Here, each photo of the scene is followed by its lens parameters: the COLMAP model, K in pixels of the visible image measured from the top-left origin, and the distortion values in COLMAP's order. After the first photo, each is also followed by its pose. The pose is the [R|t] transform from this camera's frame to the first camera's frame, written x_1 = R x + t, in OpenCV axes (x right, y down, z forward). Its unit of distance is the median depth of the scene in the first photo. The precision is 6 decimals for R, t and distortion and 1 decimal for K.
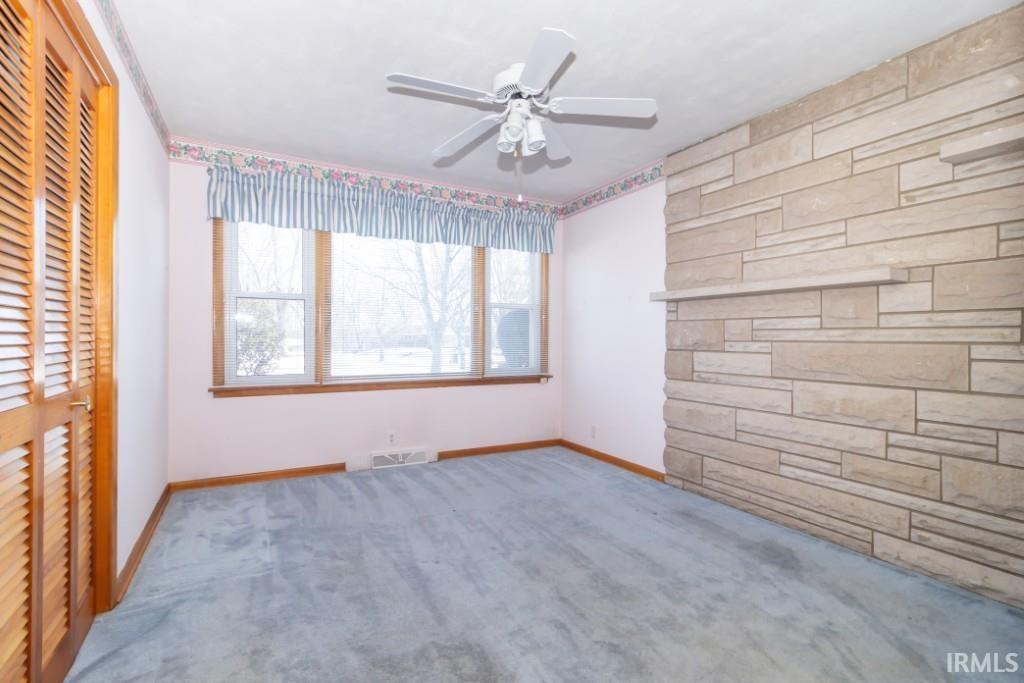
lens RADIAL K [[485.5, 0, 517.0], [0, 485.5, 339.5], [0, 0, 1]] dist [0.000087, -0.000095]
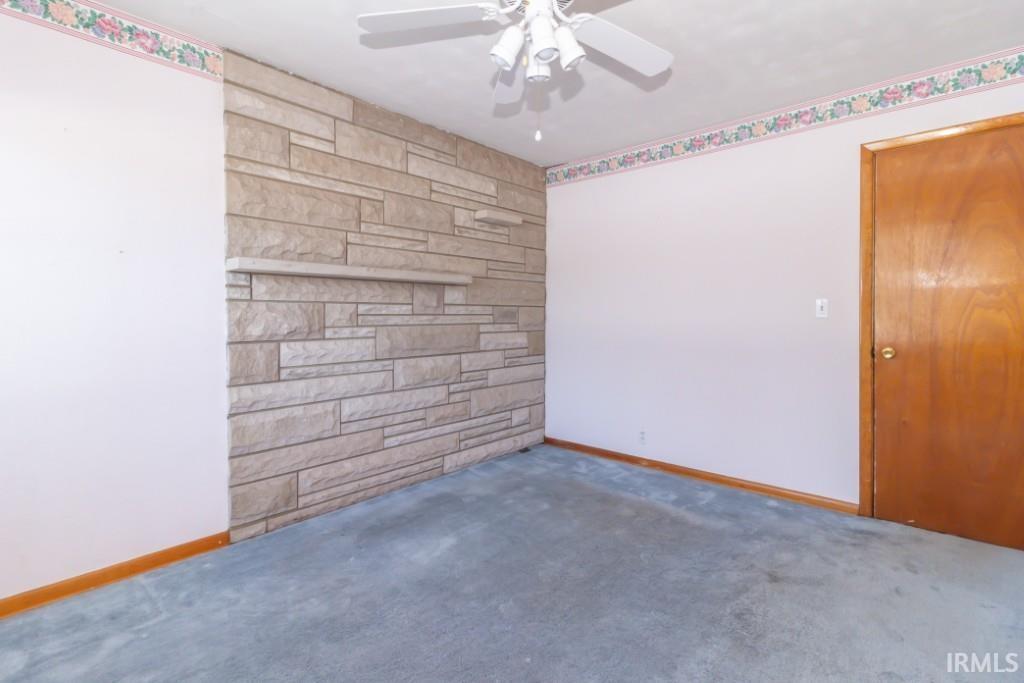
lens RADIAL K [[485.5, 0, 517.0], [0, 485.5, 339.5], [0, 0, 1]] dist [0.000087, -0.000095]
pose [[-0.348237, -0.028772, 0.936965, -0.536992], [0.023899, 0.998931, 0.039557, -0.001104], [-0.937102, 0.036168, -0.347177, 1.025291]]
